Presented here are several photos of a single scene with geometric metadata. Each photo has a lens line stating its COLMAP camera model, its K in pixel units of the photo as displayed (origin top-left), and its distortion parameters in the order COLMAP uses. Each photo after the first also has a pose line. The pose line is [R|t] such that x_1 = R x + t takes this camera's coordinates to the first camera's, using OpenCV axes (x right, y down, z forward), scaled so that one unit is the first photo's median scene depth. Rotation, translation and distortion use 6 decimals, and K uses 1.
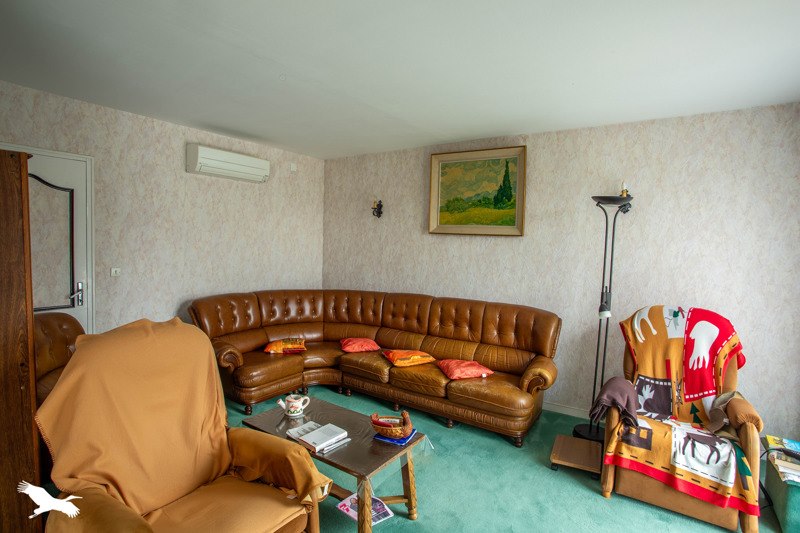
lens RADIAL K [[414.3, 0, 400.0], [0, 414.3, 266.5], [0, 0, 1]] dist [-0.002757, 0.000328]
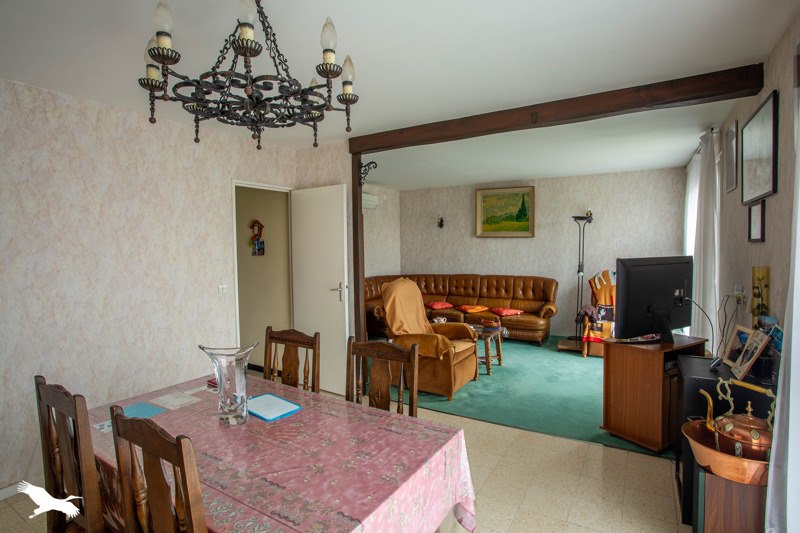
lens RADIAL K [[414.3, 0, 400.0], [0, 414.3, 266.5], [0, 0, 1]] dist [-0.002757, 0.000328]
pose [[0.998279, -0.043739, 0.039060, -0.357849], [0.043487, 0.999028, 0.007270, 0.014424], [-0.039340, -0.005559, 0.999210, -0.761136]]
